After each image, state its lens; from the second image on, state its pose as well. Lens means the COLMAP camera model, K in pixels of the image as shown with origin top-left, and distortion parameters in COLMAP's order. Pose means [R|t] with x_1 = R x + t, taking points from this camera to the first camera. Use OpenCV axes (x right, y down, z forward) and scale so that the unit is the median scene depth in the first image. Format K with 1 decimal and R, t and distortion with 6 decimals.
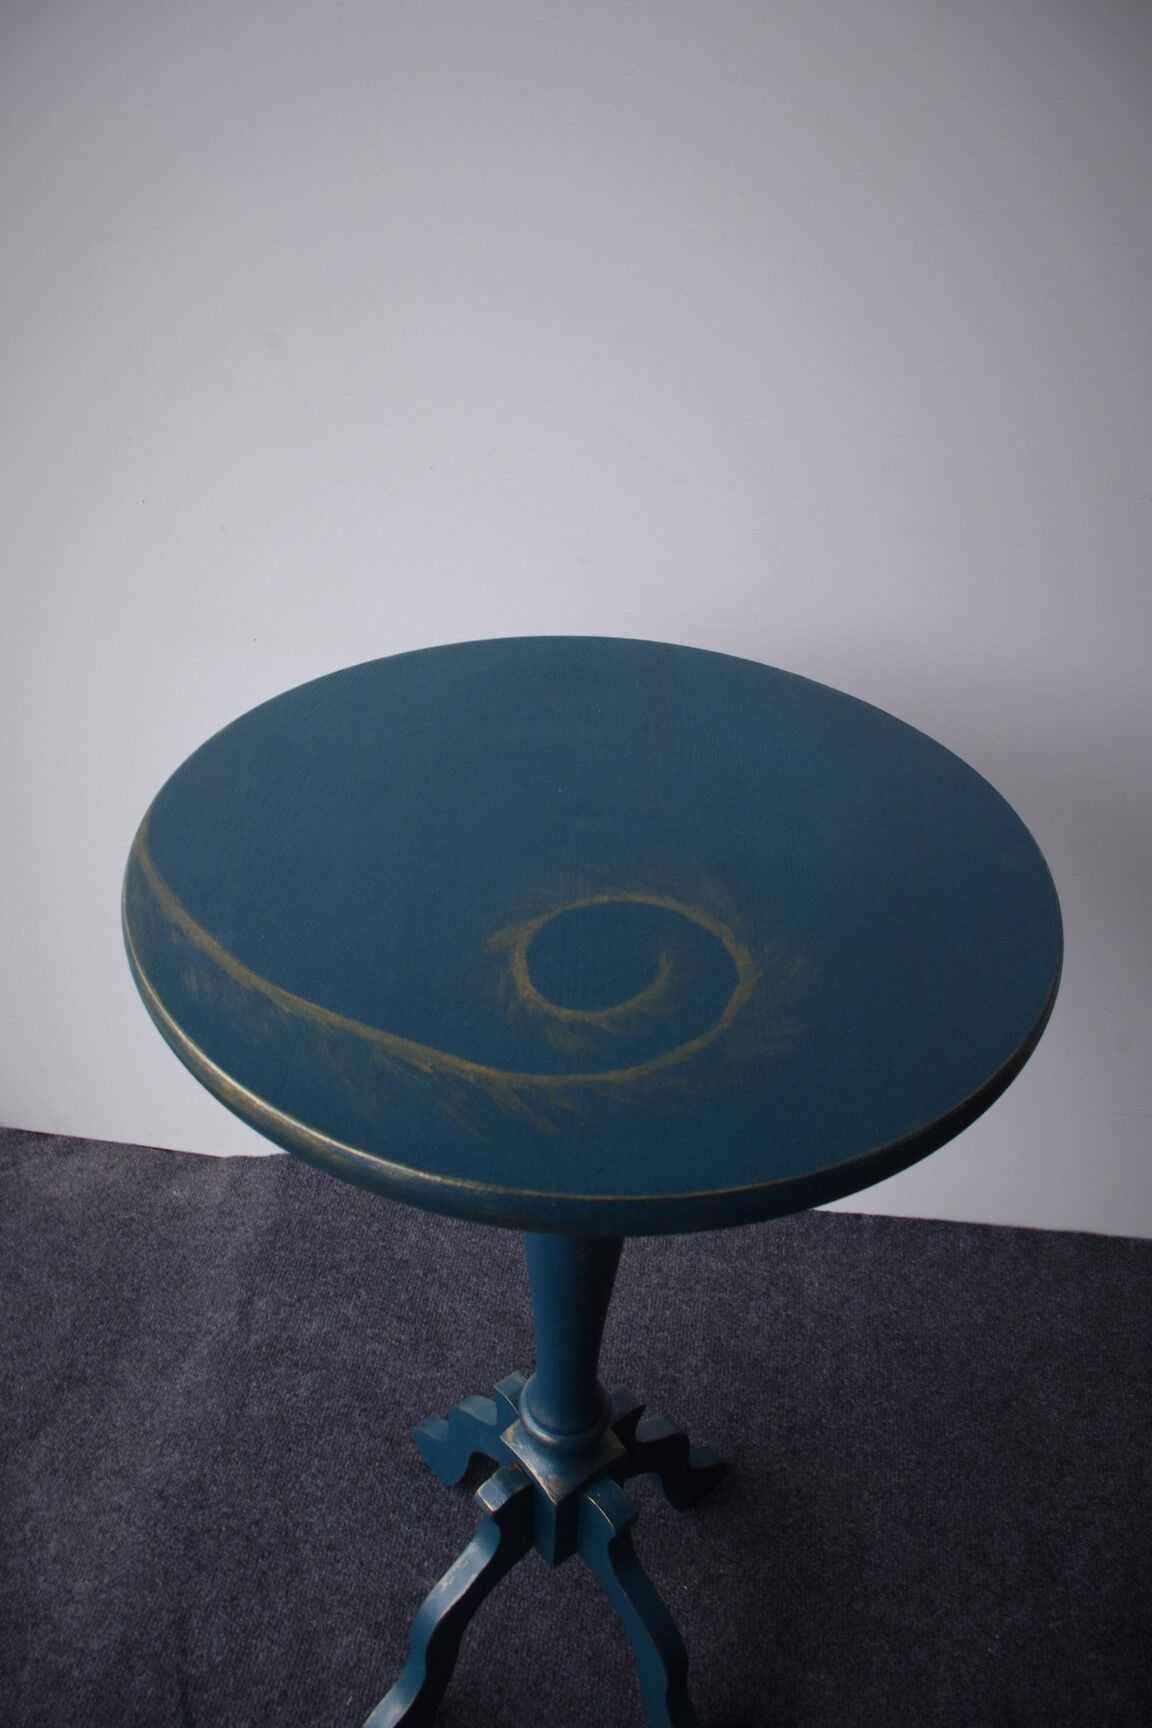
lens RADIAL K [[1283.2, 0, 552.0], [0, 1283.2, 861.1], [0, 0, 1]] dist [-0.094440, 0.042302]
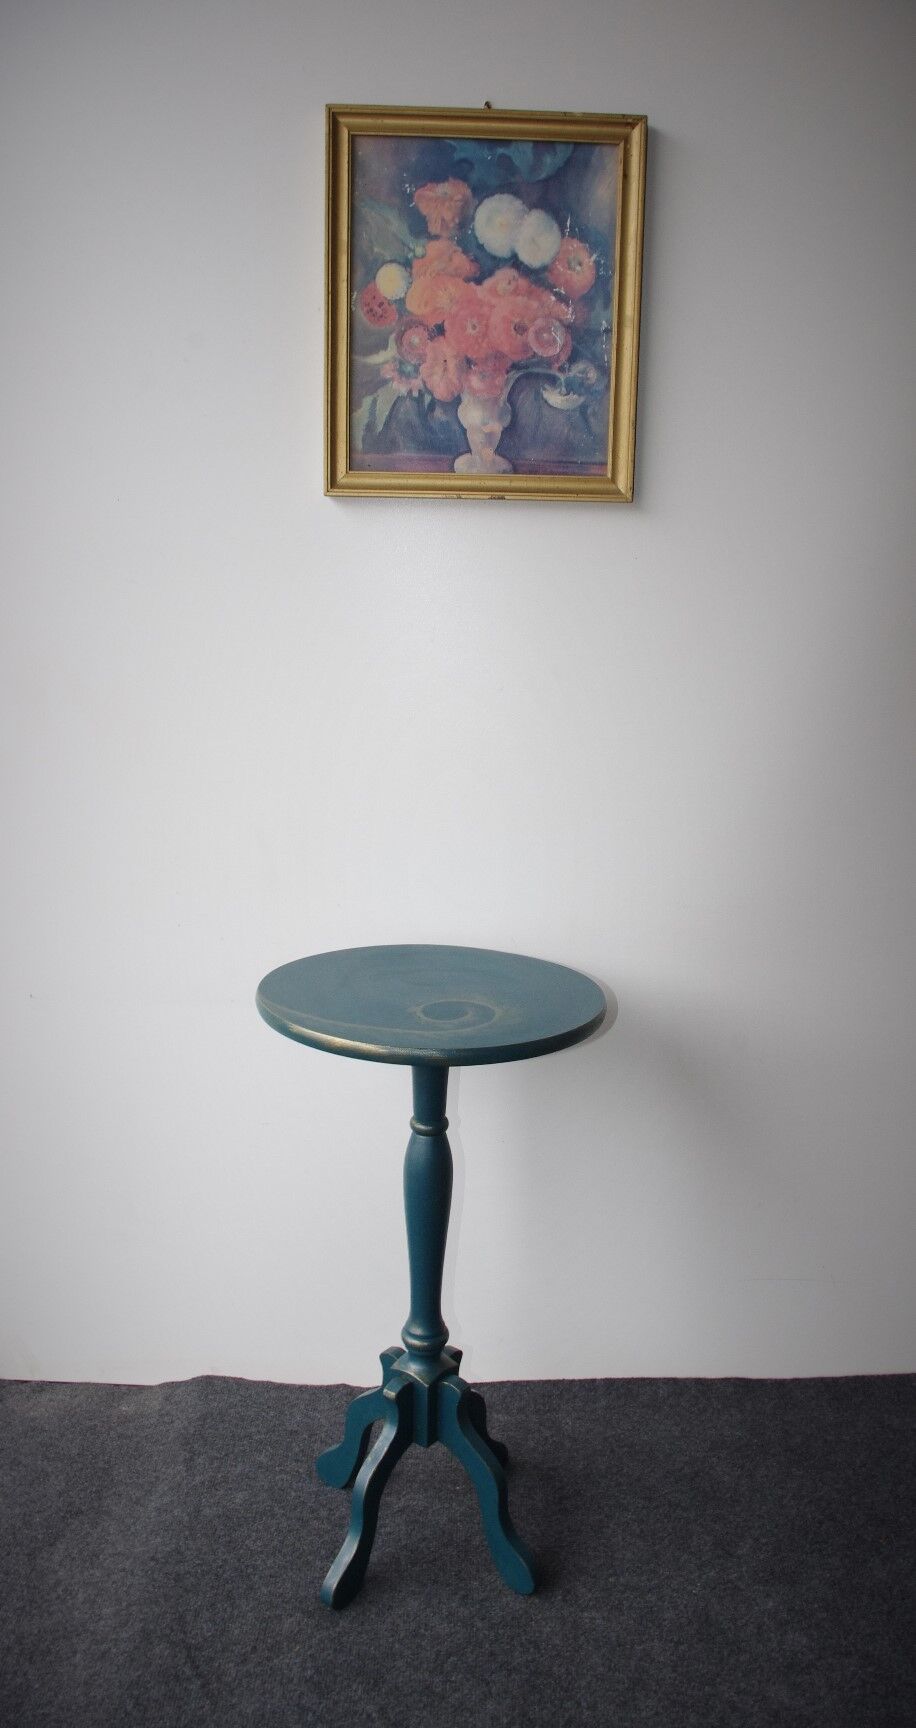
lens RADIAL K [[1292.2, 0, 462.9], [0, 1292.2, 860.7], [0, 0, 1]] dist [-0.090202, 0.039825]
pose [[0.989684, -0.009789, 0.142935, -0.147593], [0.063893, 0.923118, -0.379172, 0.319689], [-0.128235, 0.384393, 0.914220, -0.723205]]
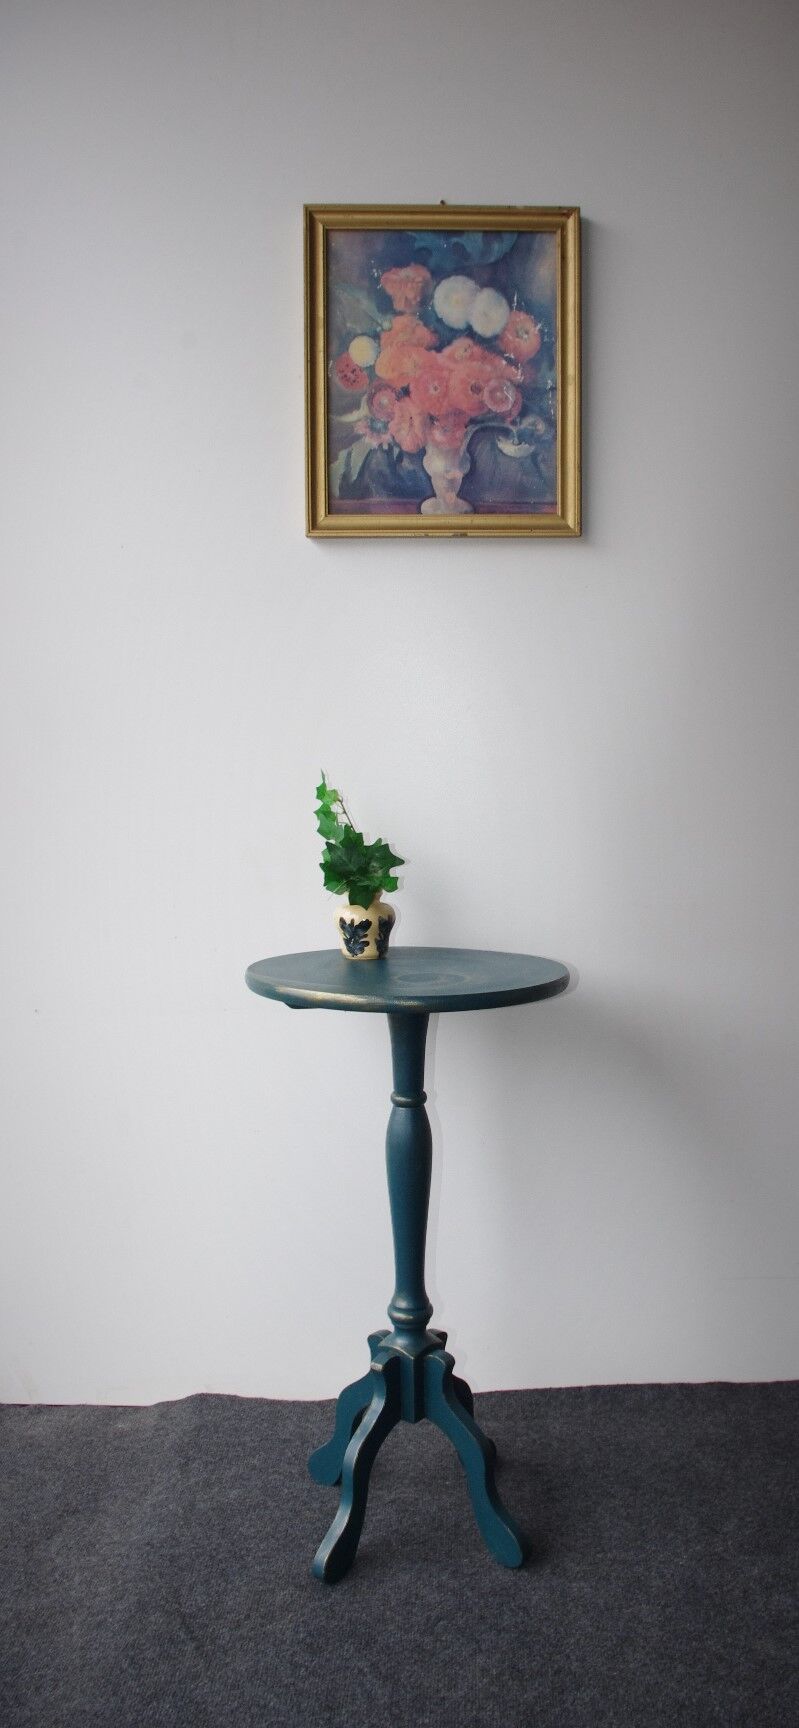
lens RADIAL K [[1289.5, 0, 456.4], [0, 1289.5, 864.5], [0, 0, 1]] dist [-0.089103, 0.038433]
pose [[0.989267, -0.016092, 0.145229, -0.145372], [0.086031, 0.867526, -0.489894, 0.552999], [-0.118107, 0.497131, 0.859600, -0.750229]]
